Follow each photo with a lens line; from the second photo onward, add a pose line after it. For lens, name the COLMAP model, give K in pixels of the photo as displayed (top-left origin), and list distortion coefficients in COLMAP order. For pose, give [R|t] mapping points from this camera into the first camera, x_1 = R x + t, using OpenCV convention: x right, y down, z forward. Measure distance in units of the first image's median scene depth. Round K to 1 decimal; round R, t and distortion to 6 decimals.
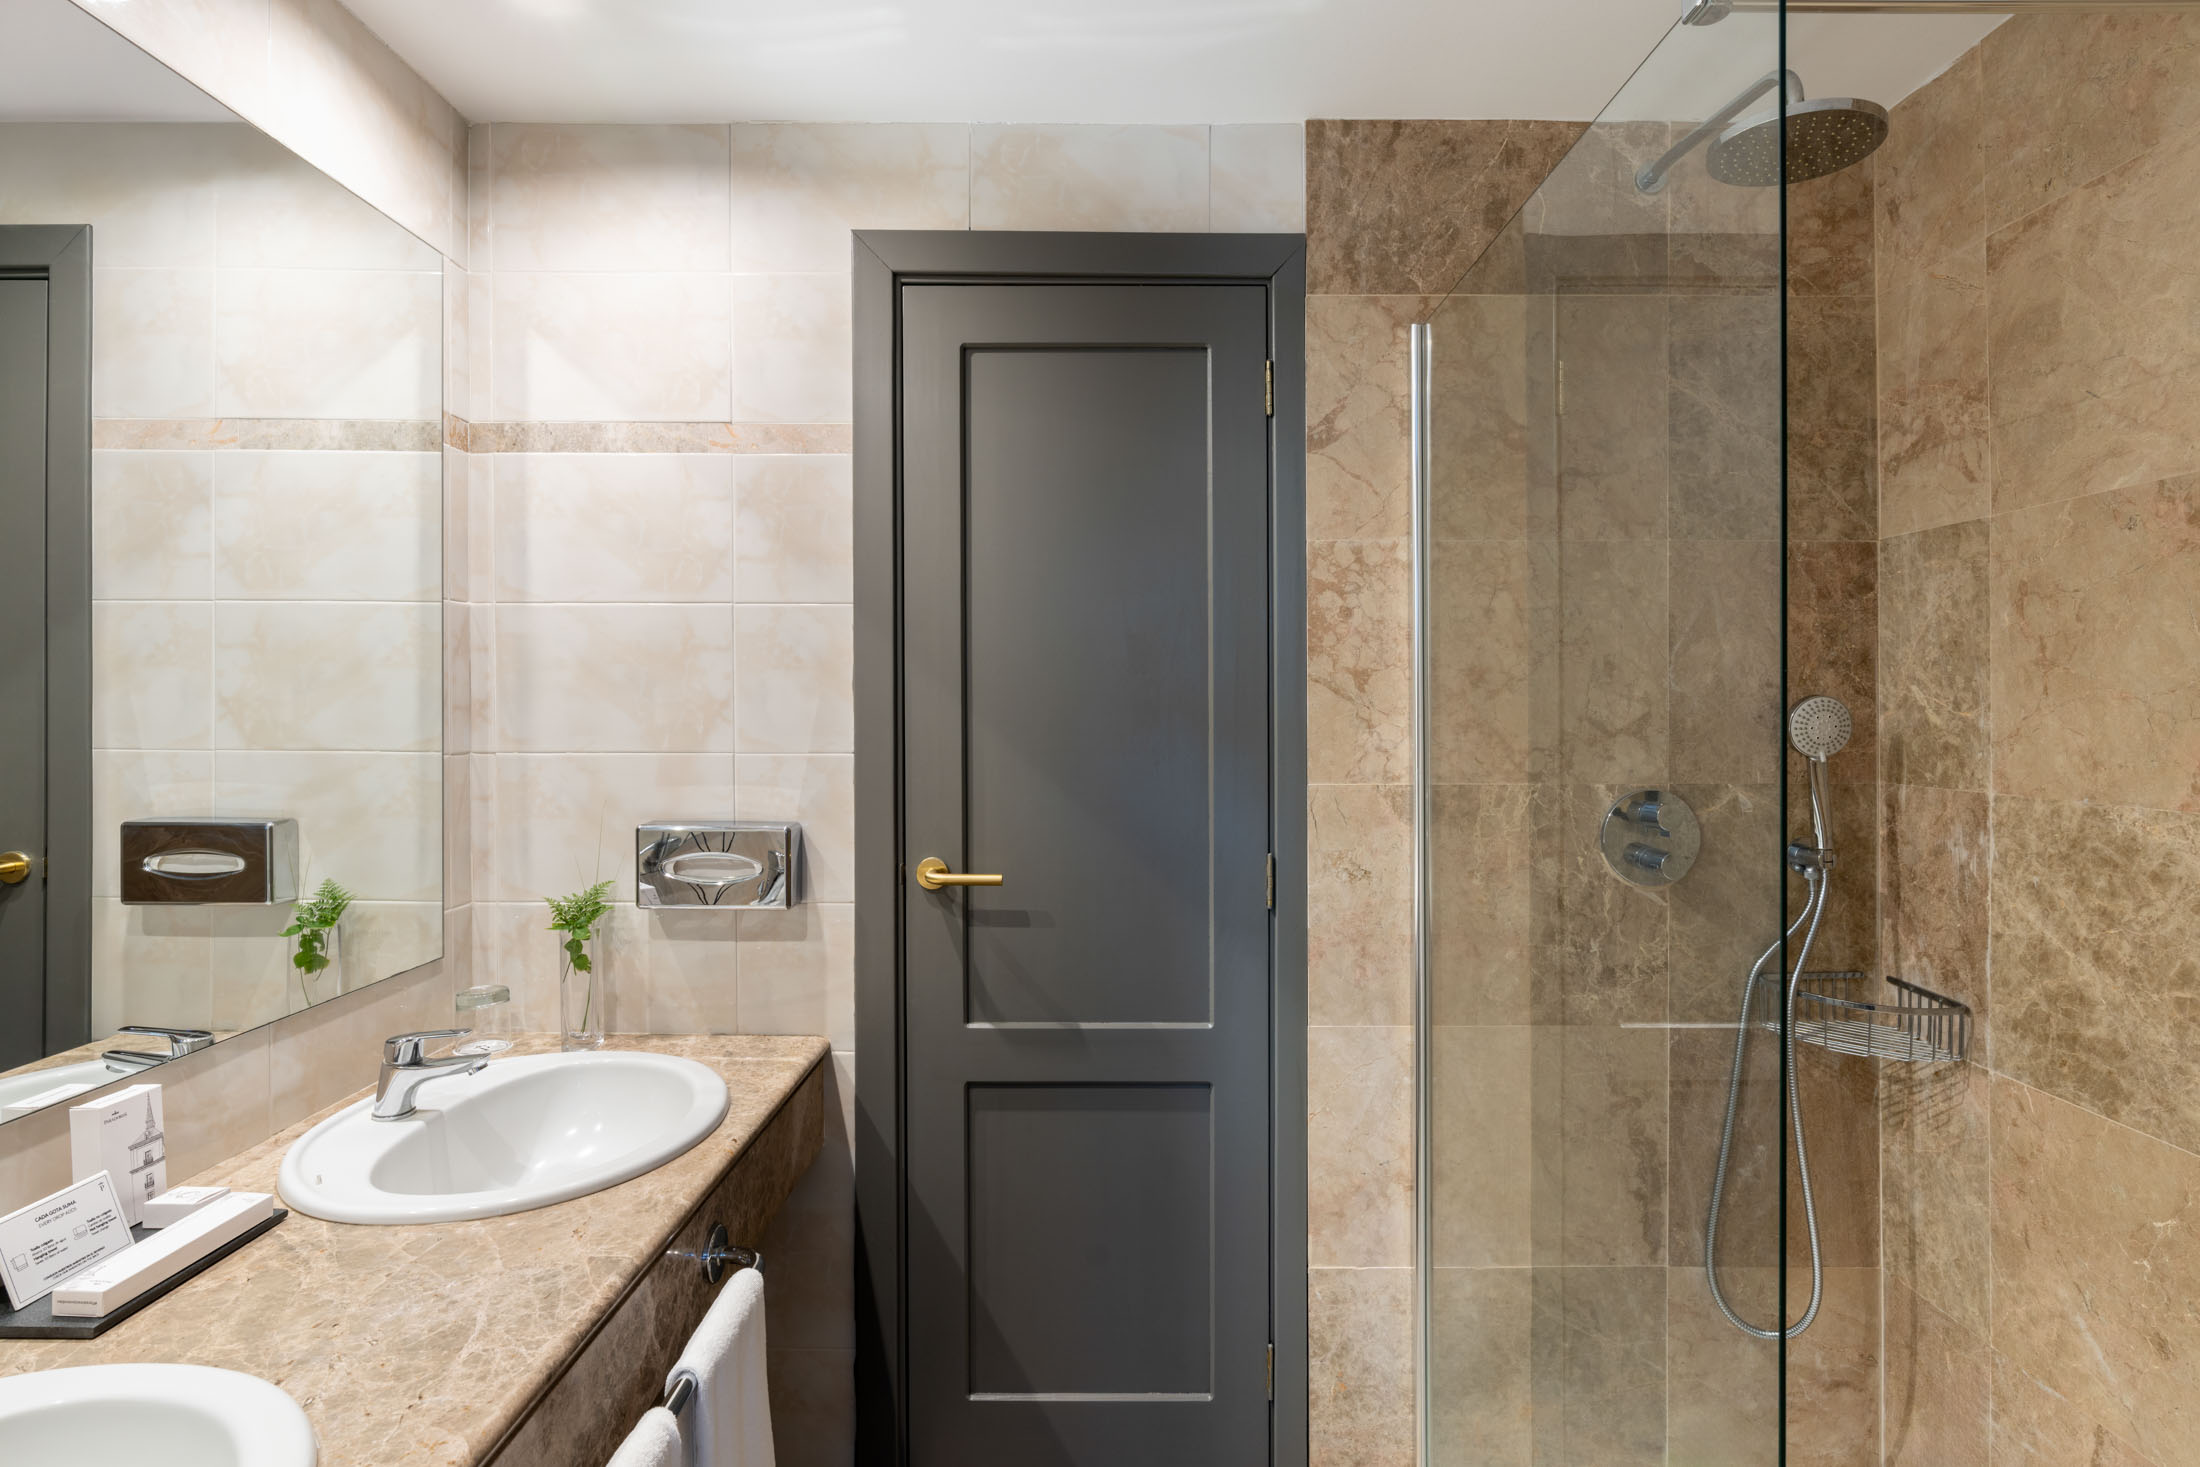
lens RADIAL K [[1147.6, 0, 1102.8], [0, 1147.6, 726.9], [0, 0, 1]] dist [0.001051, 0.001998]
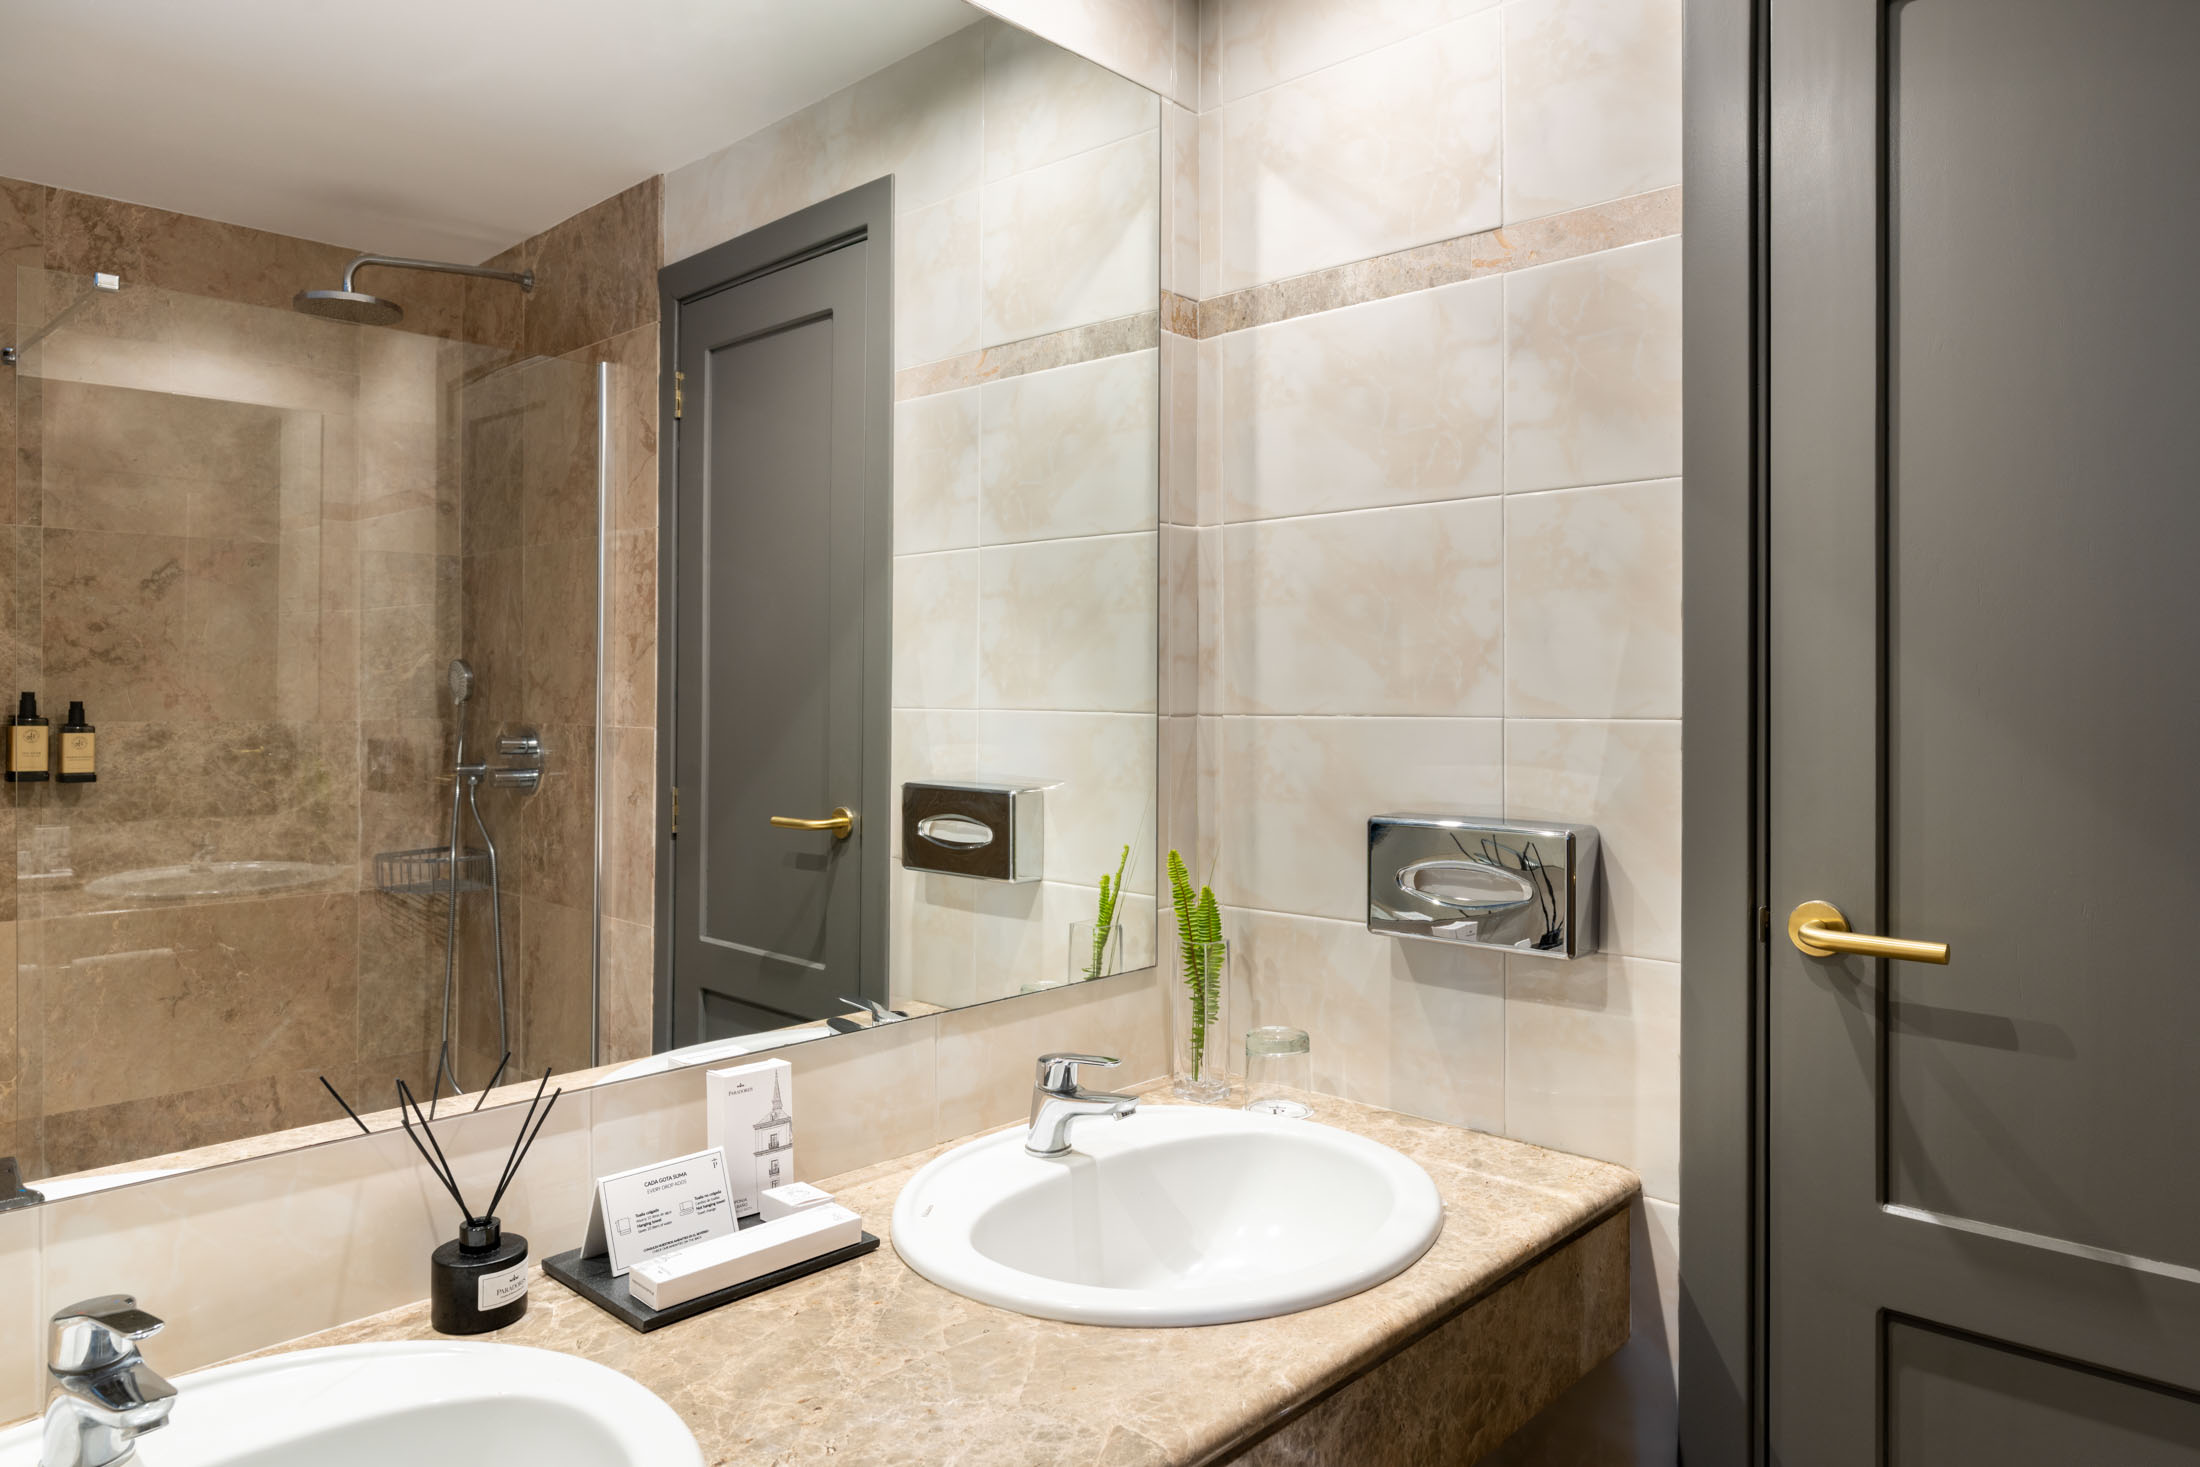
lens RADIAL K [[1416.2, 0, 1102.2], [0, 1416.2, 714.4], [0, 0, 1]] dist [-0.005252, 0.008864]
pose [[0.731005, 0.005588, -0.682349, 0.074649], [-0.011016, 0.999933, -0.003613, 0.027093], [0.682283, 0.010158, 0.731017, 0.239186]]
